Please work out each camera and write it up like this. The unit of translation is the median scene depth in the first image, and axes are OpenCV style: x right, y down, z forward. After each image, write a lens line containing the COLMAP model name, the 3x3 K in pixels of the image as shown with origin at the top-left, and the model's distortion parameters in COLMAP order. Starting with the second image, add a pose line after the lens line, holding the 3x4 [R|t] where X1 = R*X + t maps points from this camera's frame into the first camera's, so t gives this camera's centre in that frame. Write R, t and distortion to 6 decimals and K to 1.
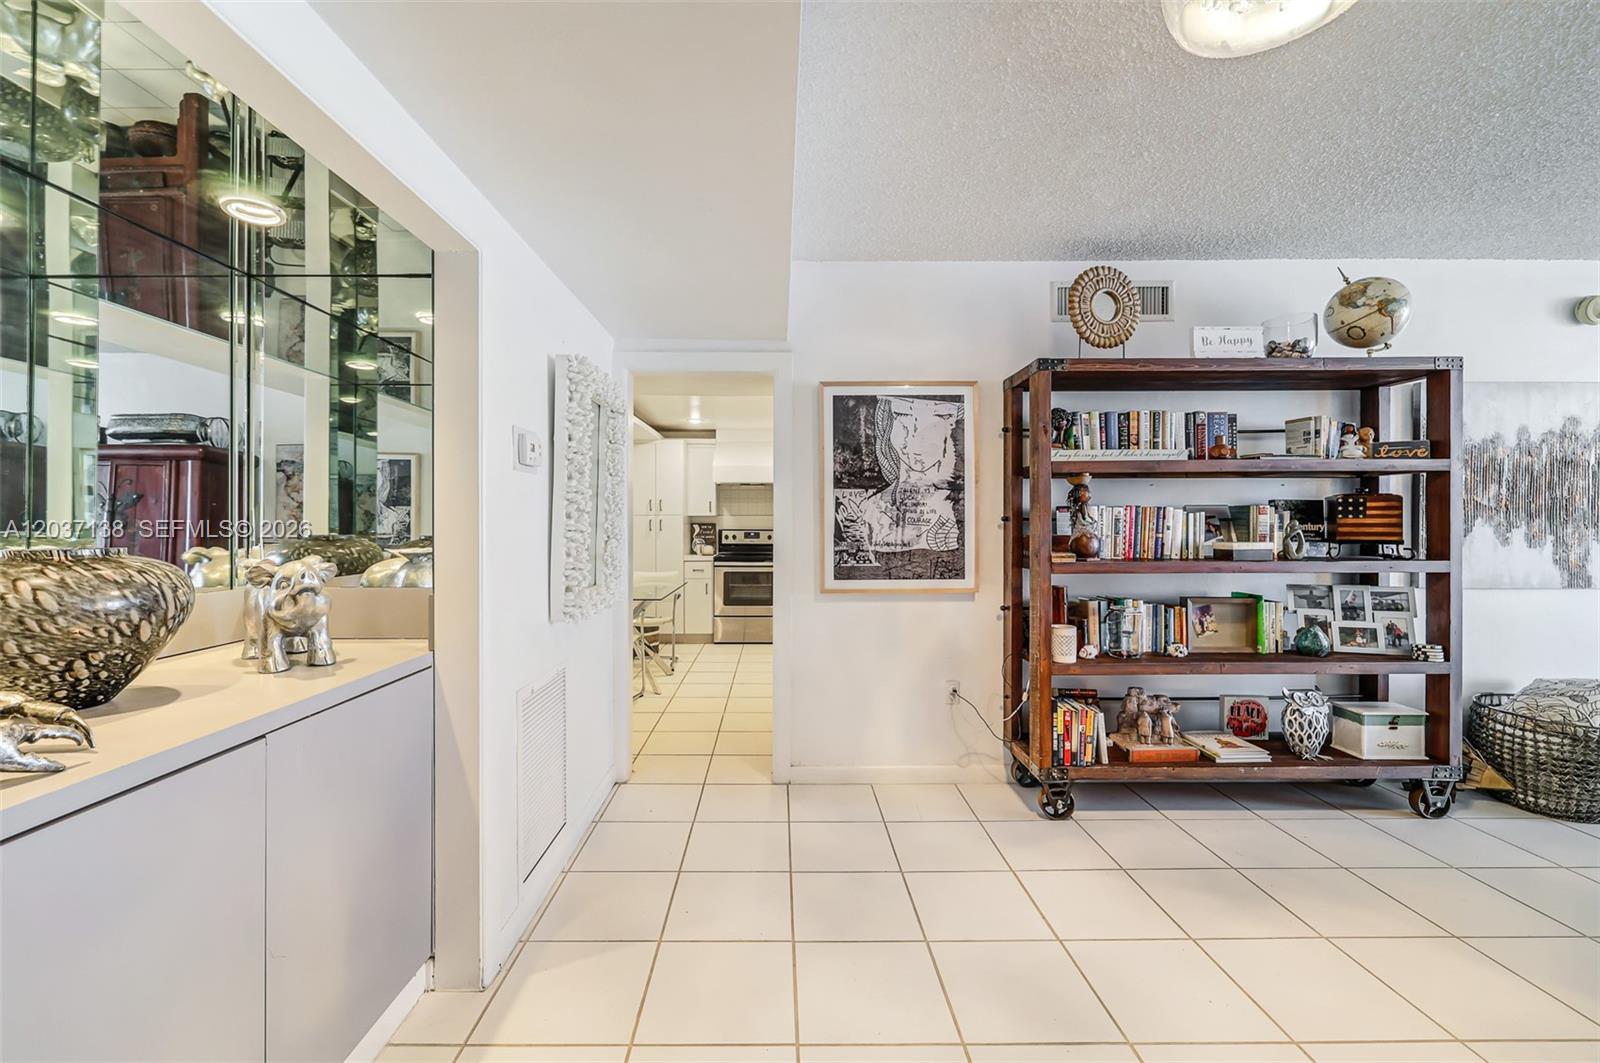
lens RADIAL K [[673.5, 0, 780.9], [0, 673.5, 519.6], [0, 0, 1]] dist [0.000474, -0.000383]
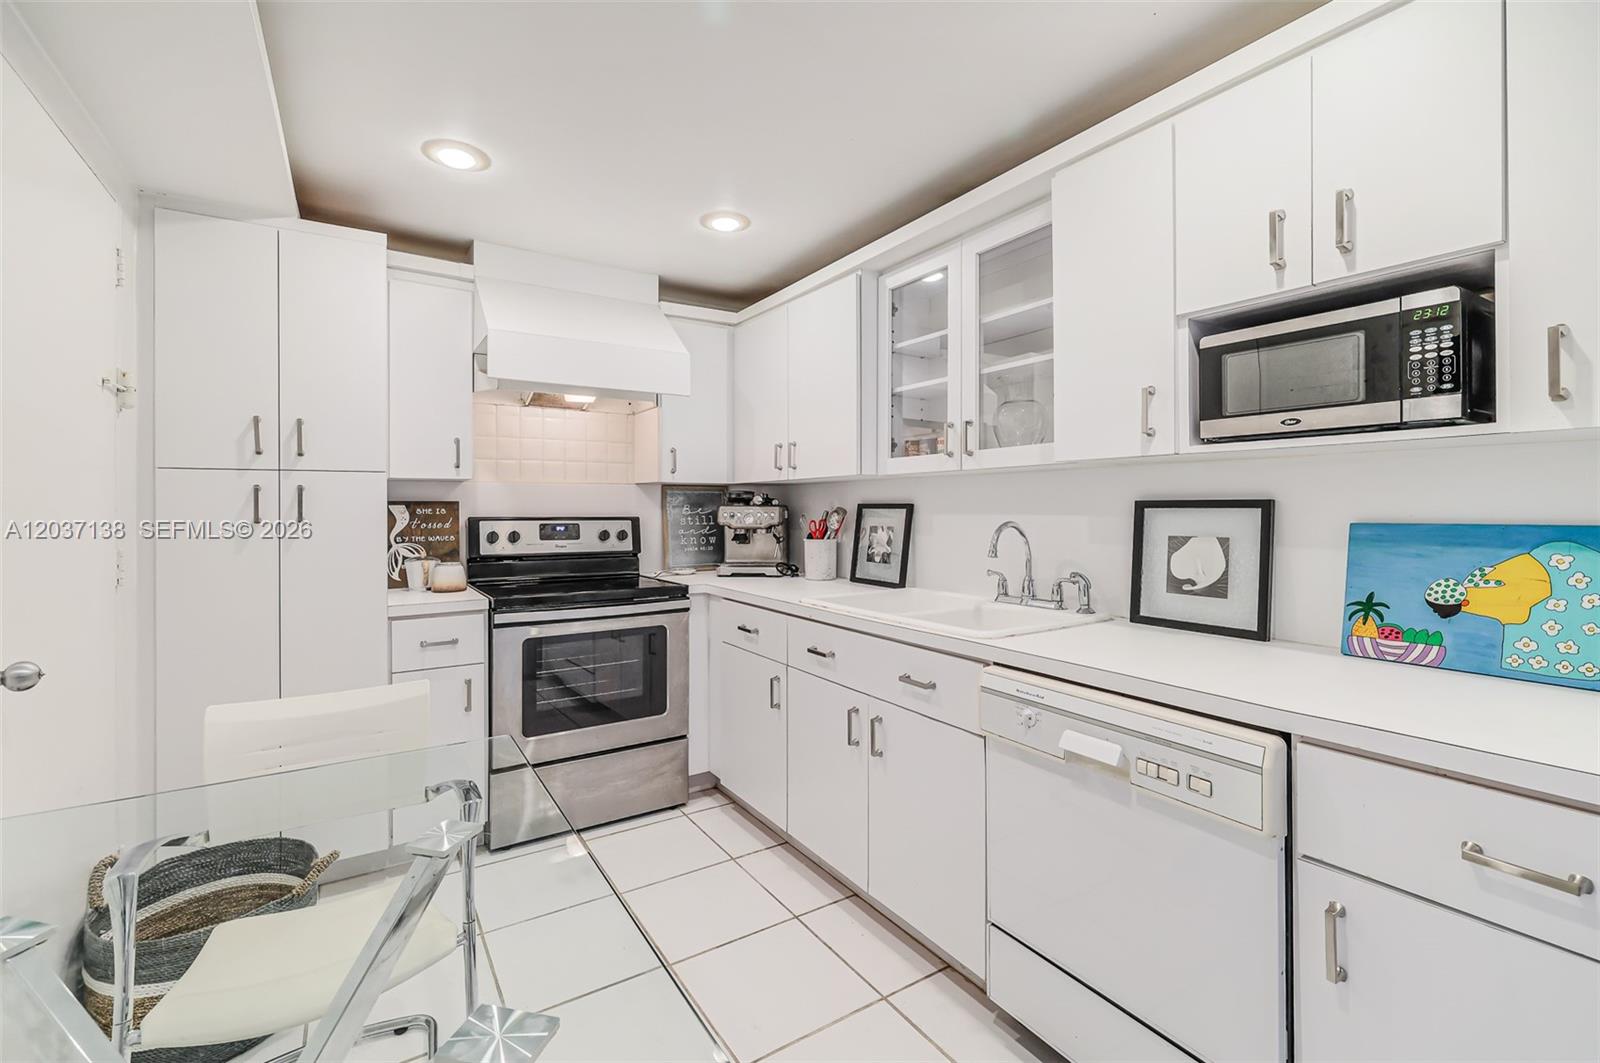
lens RADIAL K [[673.5, 0, 766.2], [0, 673.5, 505.9], [0, 0, 1]] dist [0.000474, -0.000383]
pose [[0.855285, 0.000665, 0.518157, -0.347217], [-0.000018, 0.999999, -0.001254, 0.020888], [-0.518158, 0.001064, 0.855284, 1.424938]]
